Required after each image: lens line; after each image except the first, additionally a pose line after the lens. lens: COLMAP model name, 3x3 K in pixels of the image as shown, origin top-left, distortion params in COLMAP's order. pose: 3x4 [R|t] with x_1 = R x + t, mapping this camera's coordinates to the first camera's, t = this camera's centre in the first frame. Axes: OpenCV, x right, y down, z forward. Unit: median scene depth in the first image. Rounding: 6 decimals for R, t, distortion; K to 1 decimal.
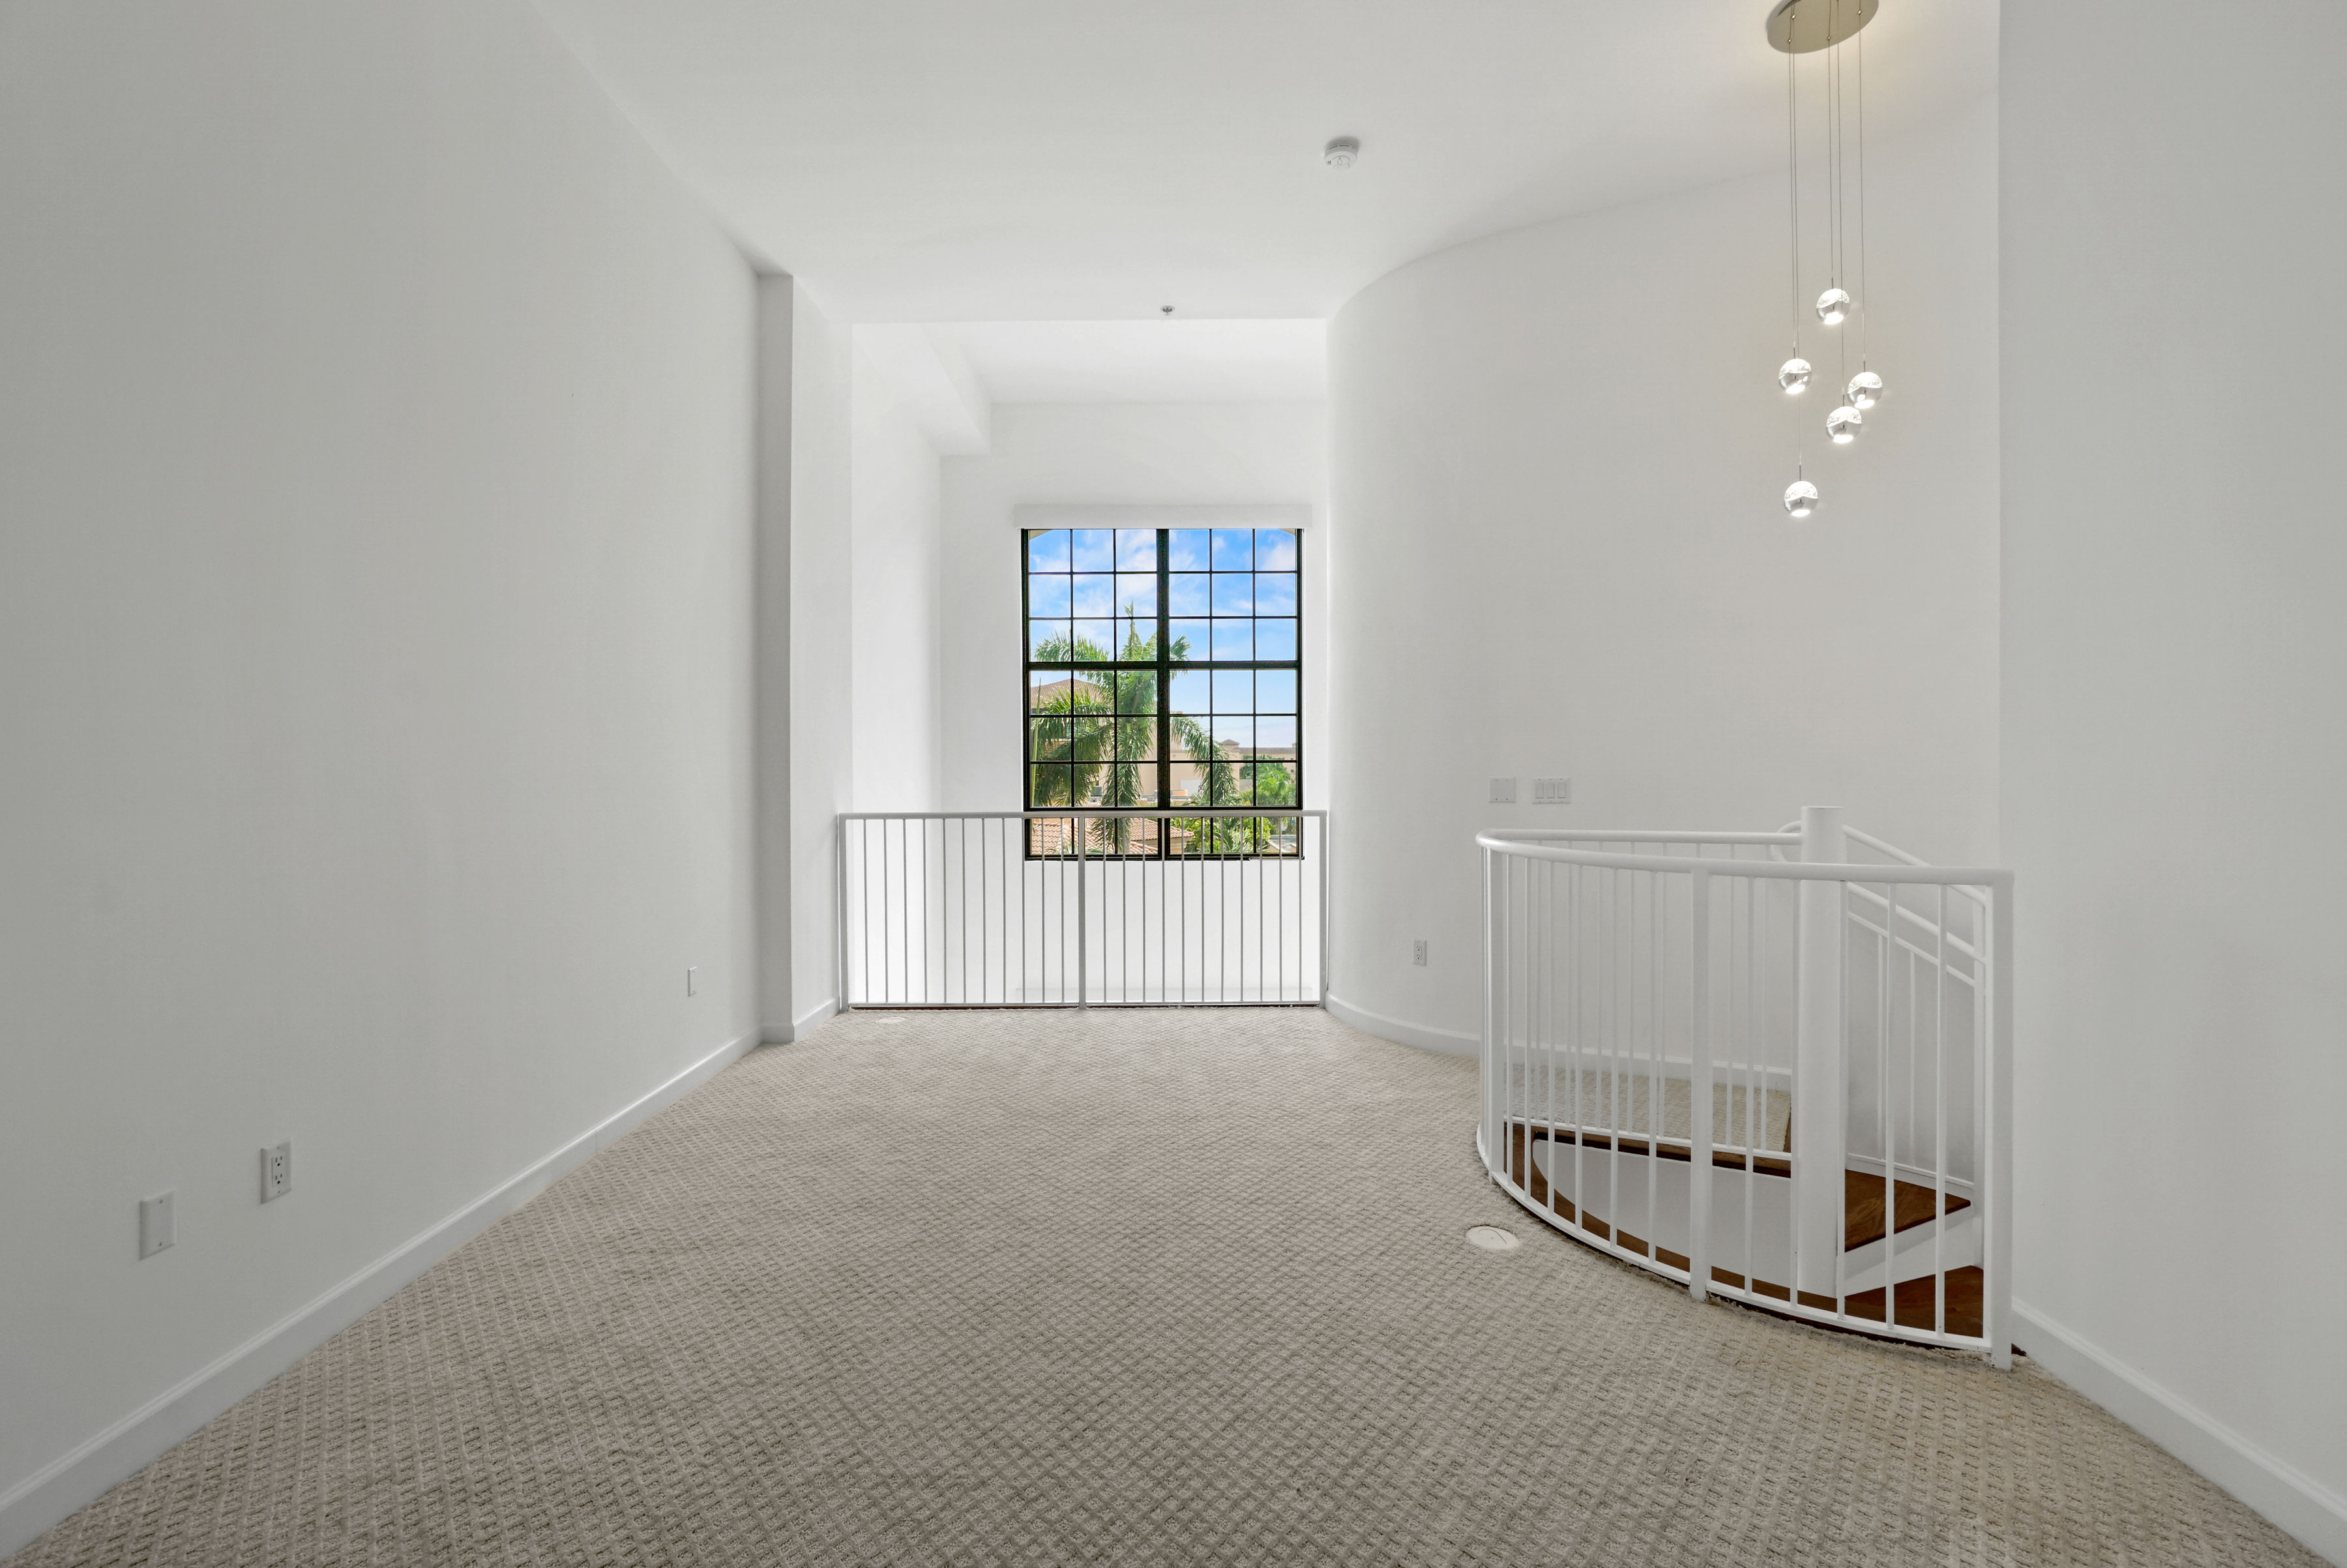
lens RADIAL K [[1062.3, 0, 1155.0], [0, 1062.3, 759.2], [0, 0, 1]] dist [-0.046427, 0.021395]
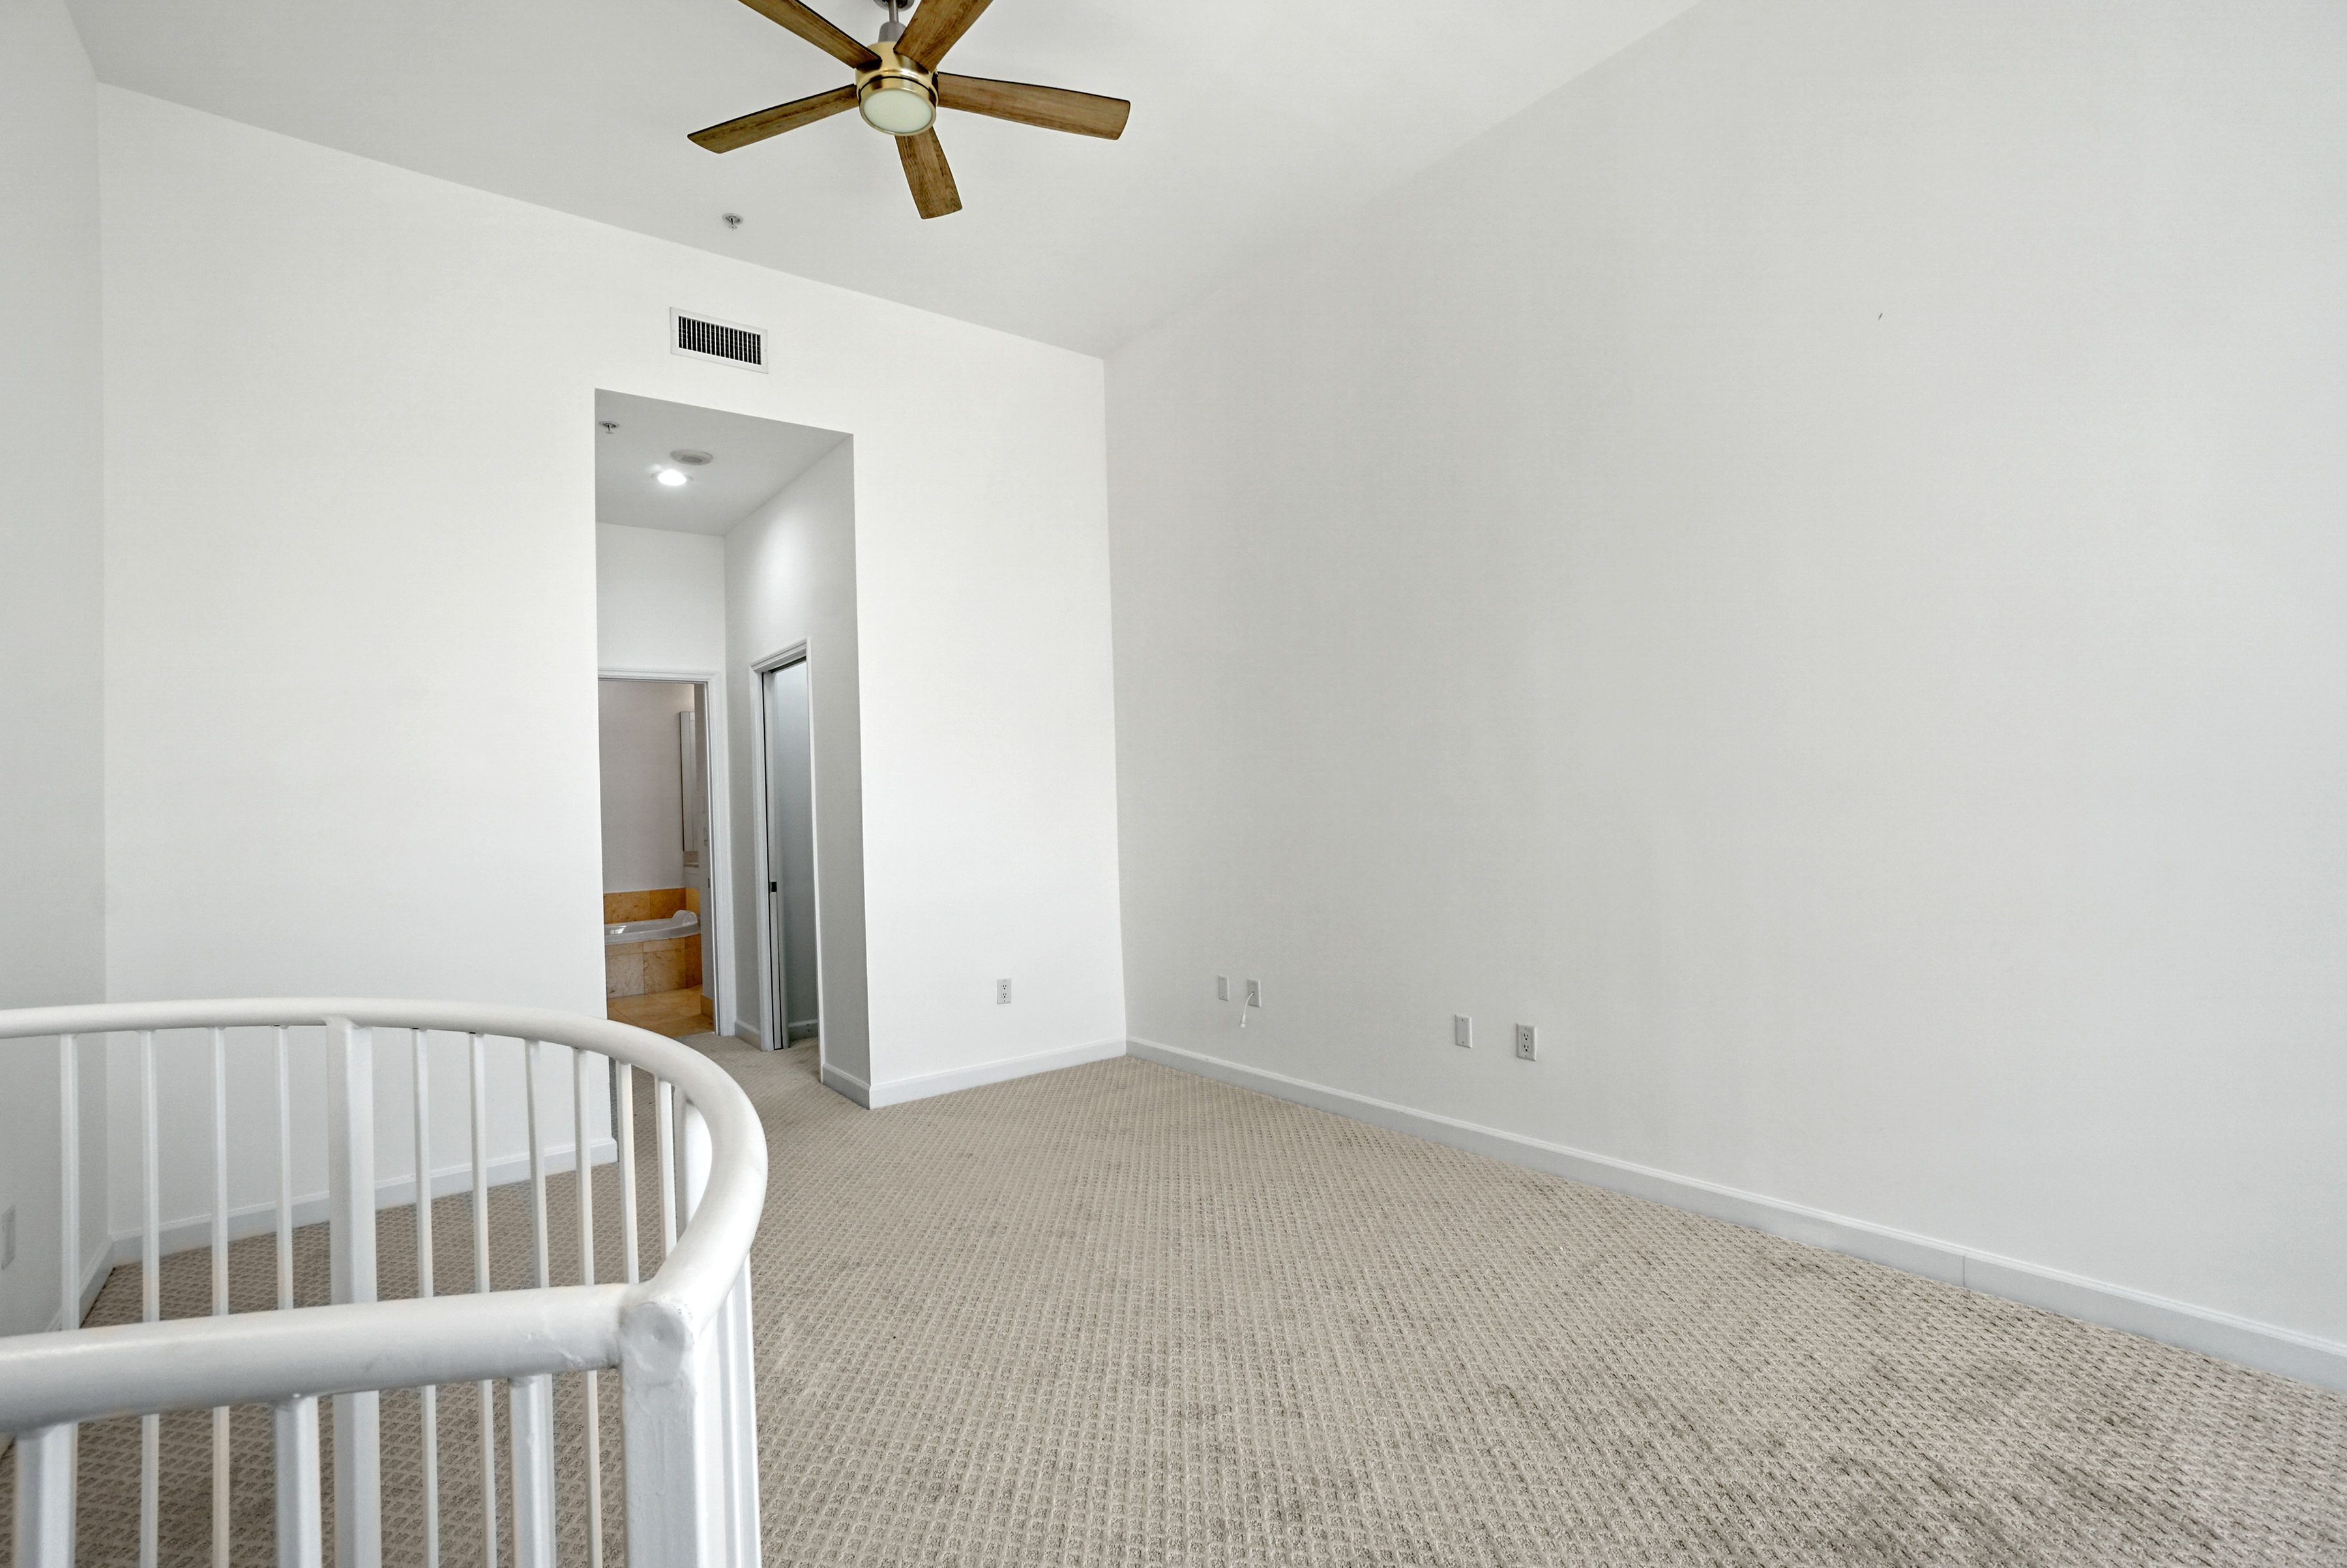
lens RADIAL K [[1030.8, 0, 1161.9], [0, 1030.8, 781.1], [0, 0, 1]] dist [-0.012344, -0.000176]
pose [[-0.767820, 0.029838, -0.639971, 0.260269], [0.055415, 0.998264, -0.019943, -0.000347], [0.638265, -0.050777, -0.768141, 0.849699]]
